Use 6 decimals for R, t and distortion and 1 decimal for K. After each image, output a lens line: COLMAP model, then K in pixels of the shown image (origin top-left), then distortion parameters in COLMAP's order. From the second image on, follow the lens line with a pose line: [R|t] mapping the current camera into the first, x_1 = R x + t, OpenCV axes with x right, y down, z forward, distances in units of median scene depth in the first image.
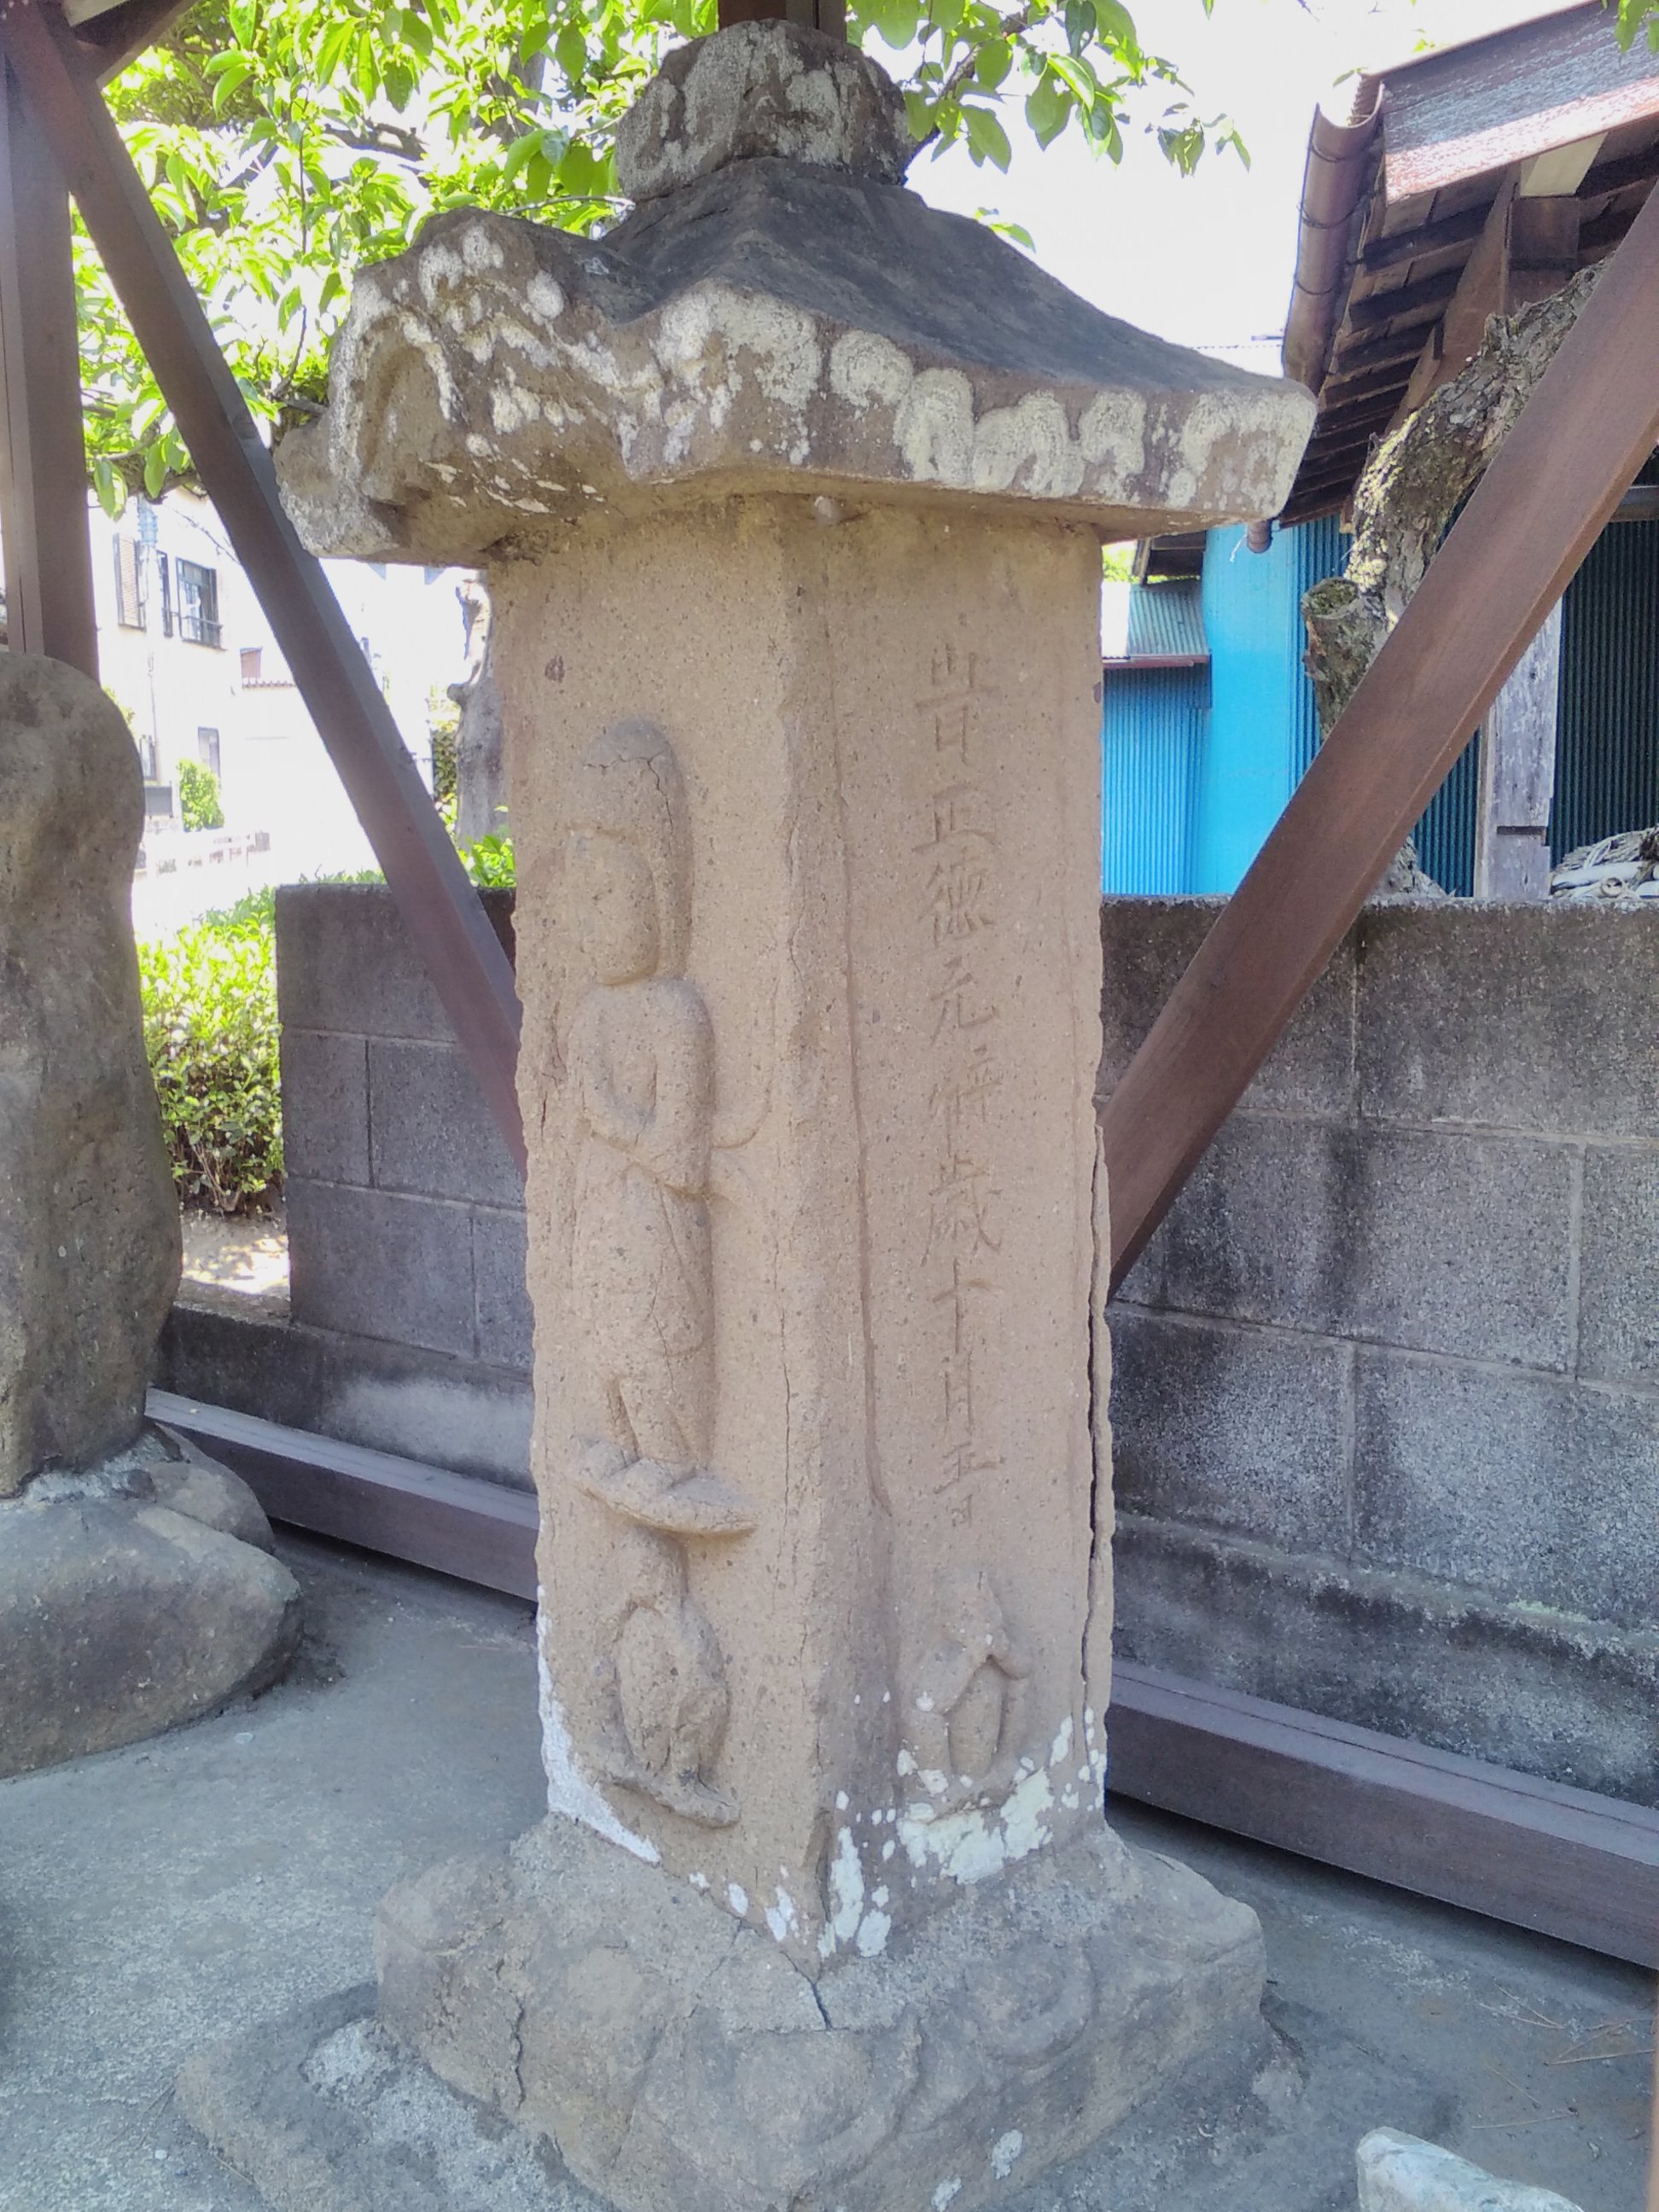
lens RADIAL K [[2115.4, 0, 822.2], [0, 2115.4, 1102.2], [0, 0, 1]] dist [0.014758, 0.000000]
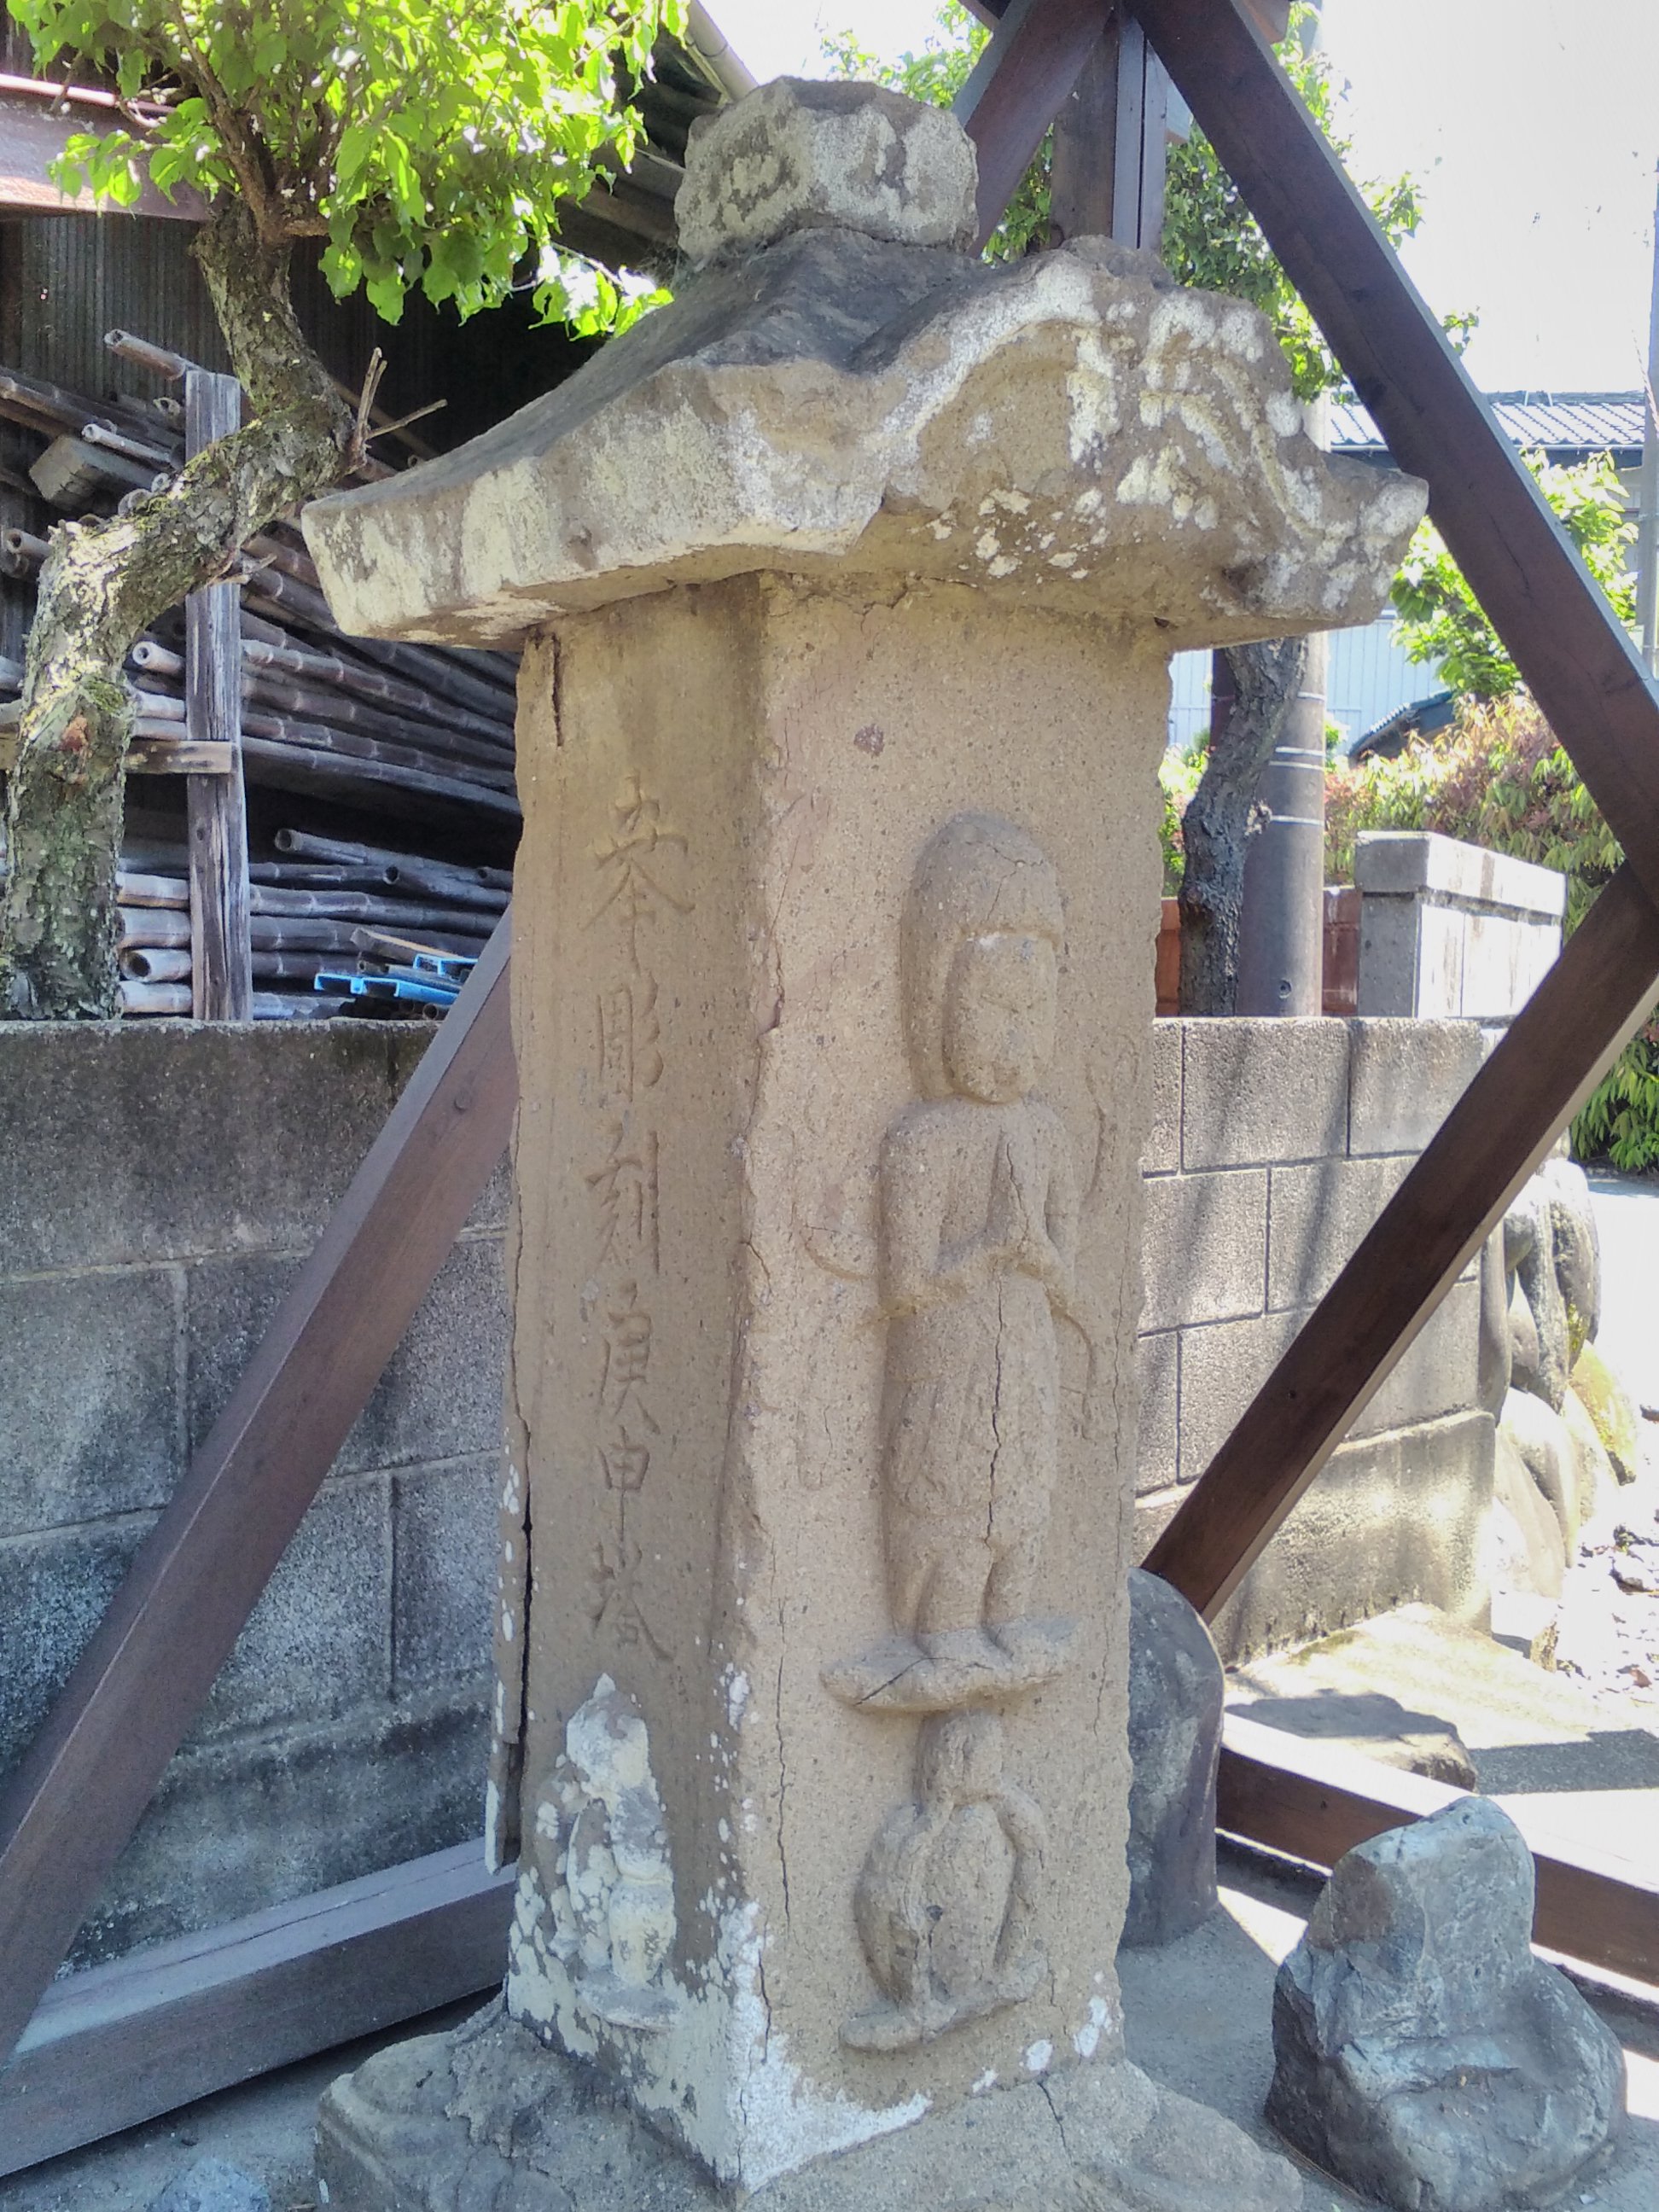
lens RADIAL K [[2115.4, 0, 817.0], [0, 2115.4, 1113.4], [0, 0, 1]] dist [0.014758, 0.000000]
pose [[0.093960, -0.048267, 0.994405, -0.964441], [0.114336, 0.992739, 0.037382, -0.090102], [-0.988989, 0.110184, 0.098796, 0.946460]]
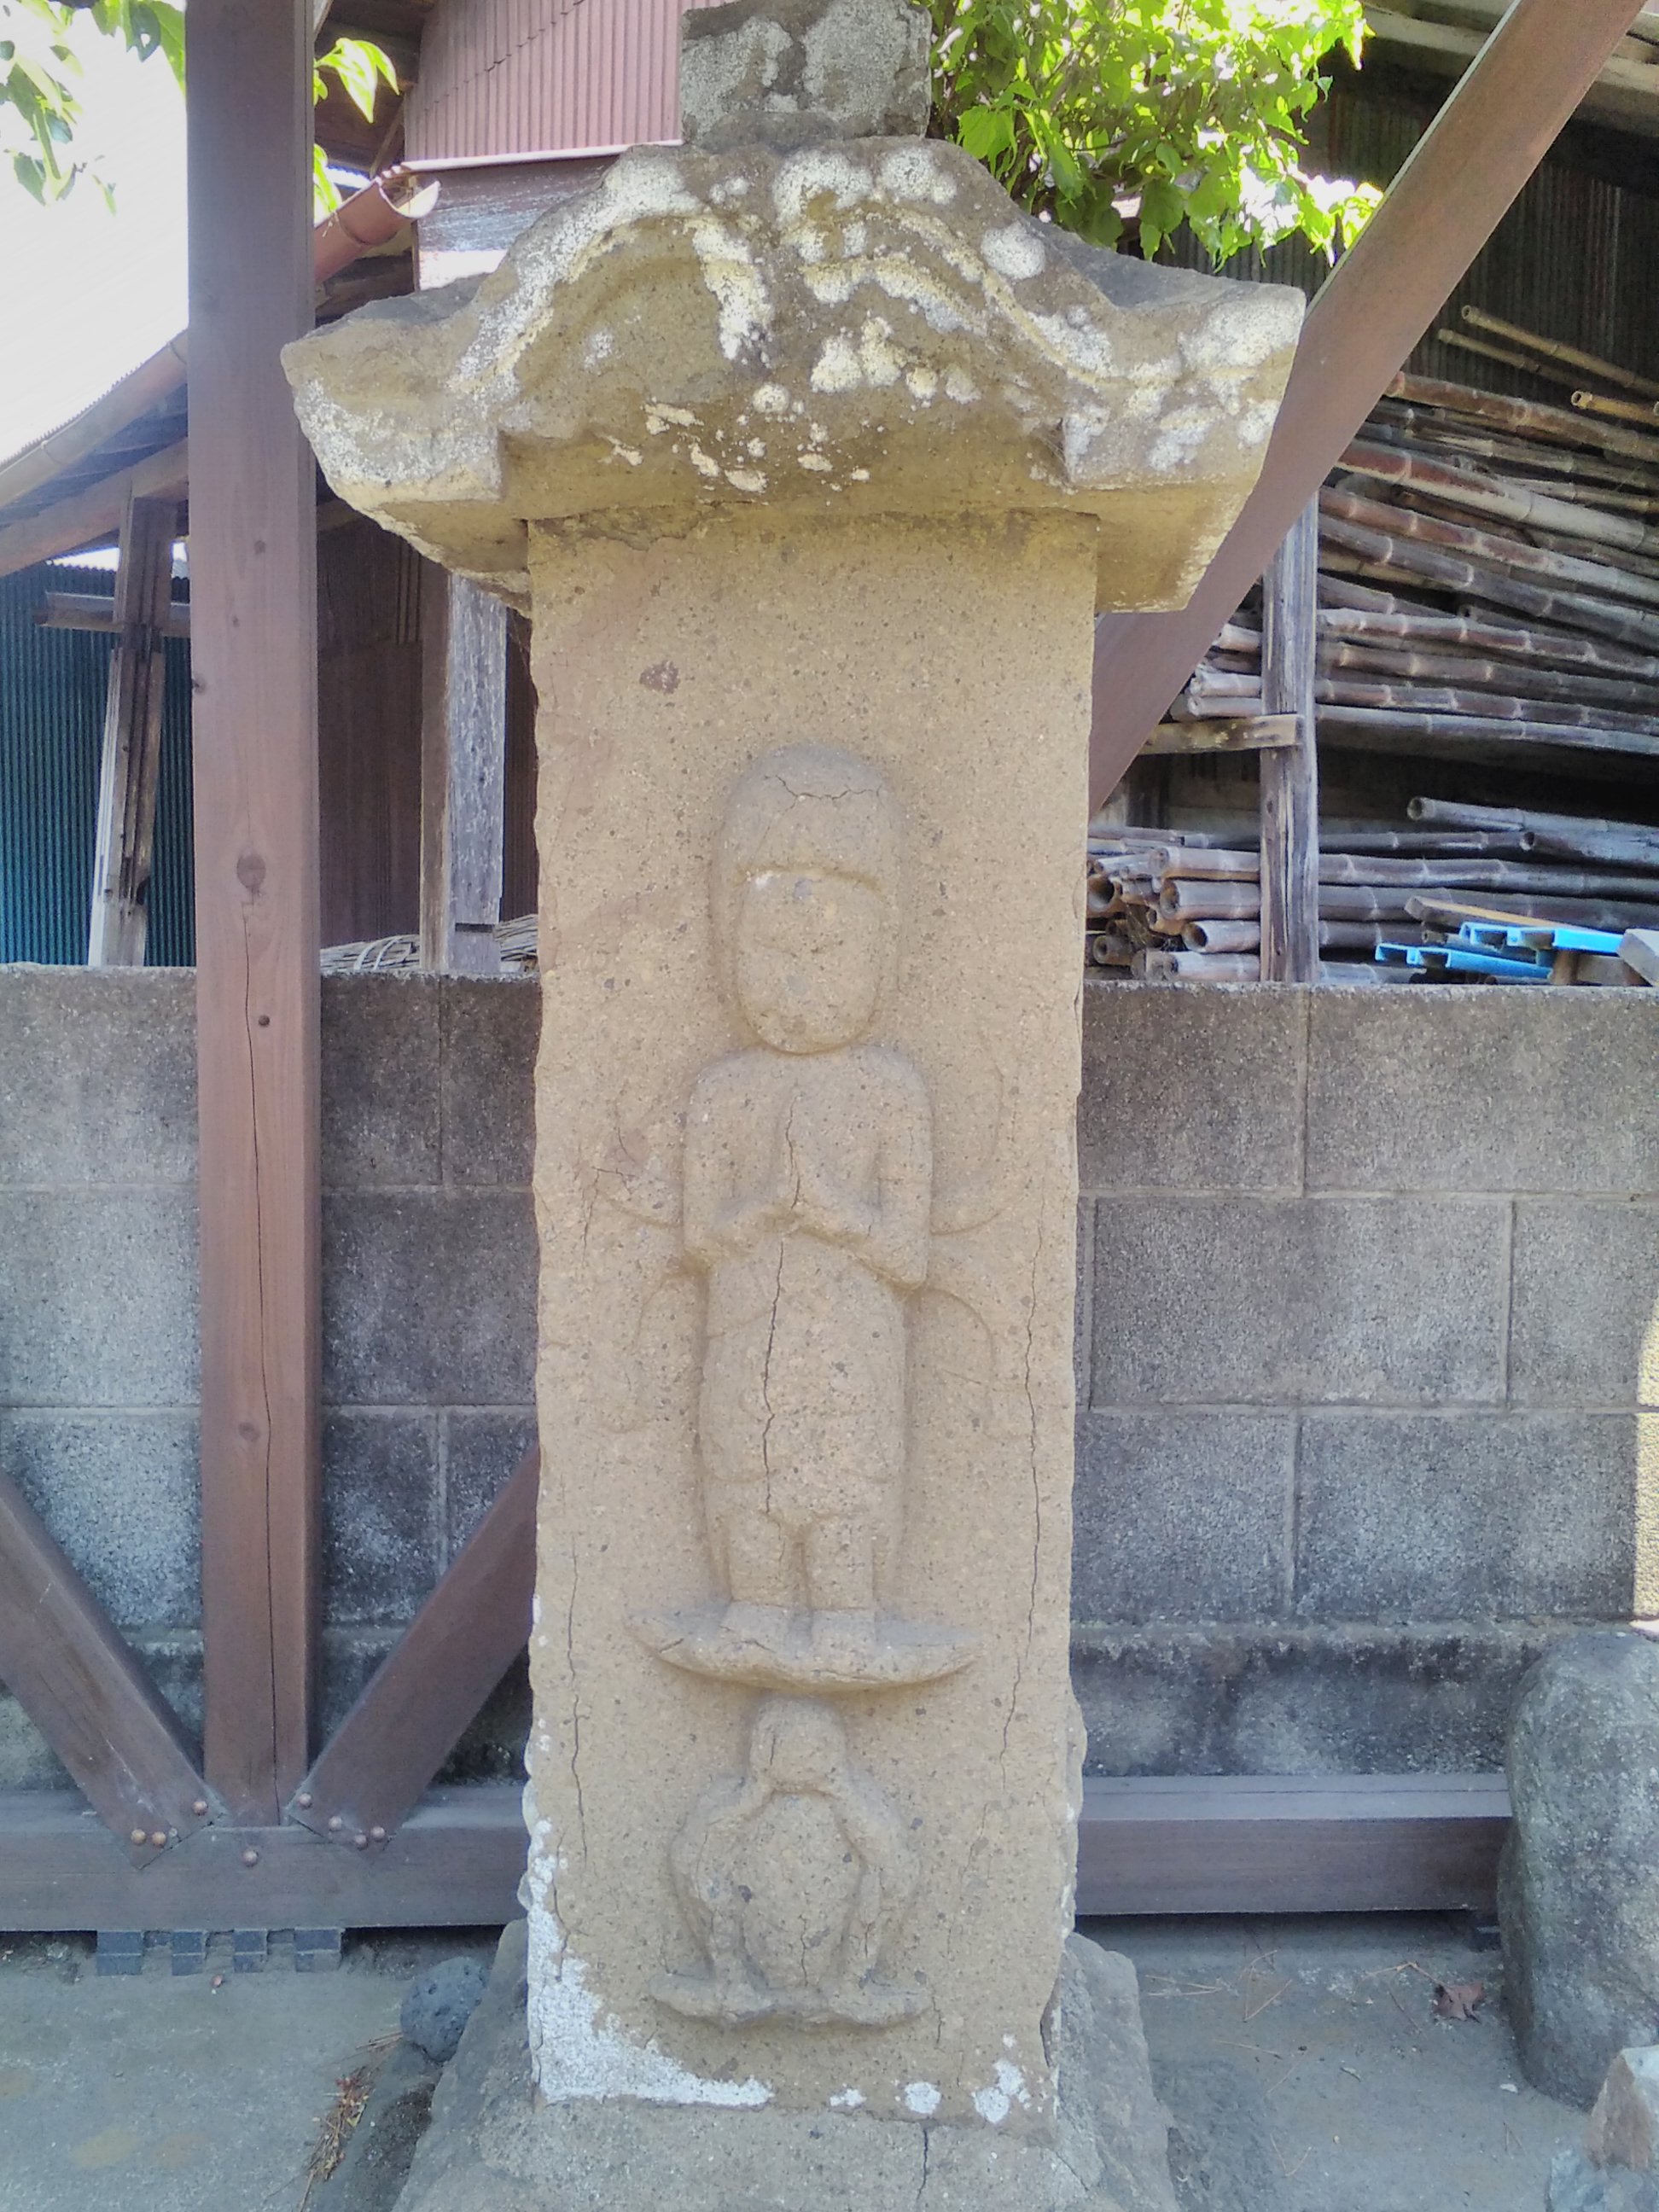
lens RADIAL K [[2115.4, 0, 825.5], [0, 2115.4, 1109.7], [0, 0, 1]] dist [0.014758, 0.000000]
pose [[0.720203, -0.032701, 0.692992, -0.652837], [0.067291, 0.997471, -0.022864, -0.012691], [-0.690492, 0.063099, 0.720582, 0.367750]]
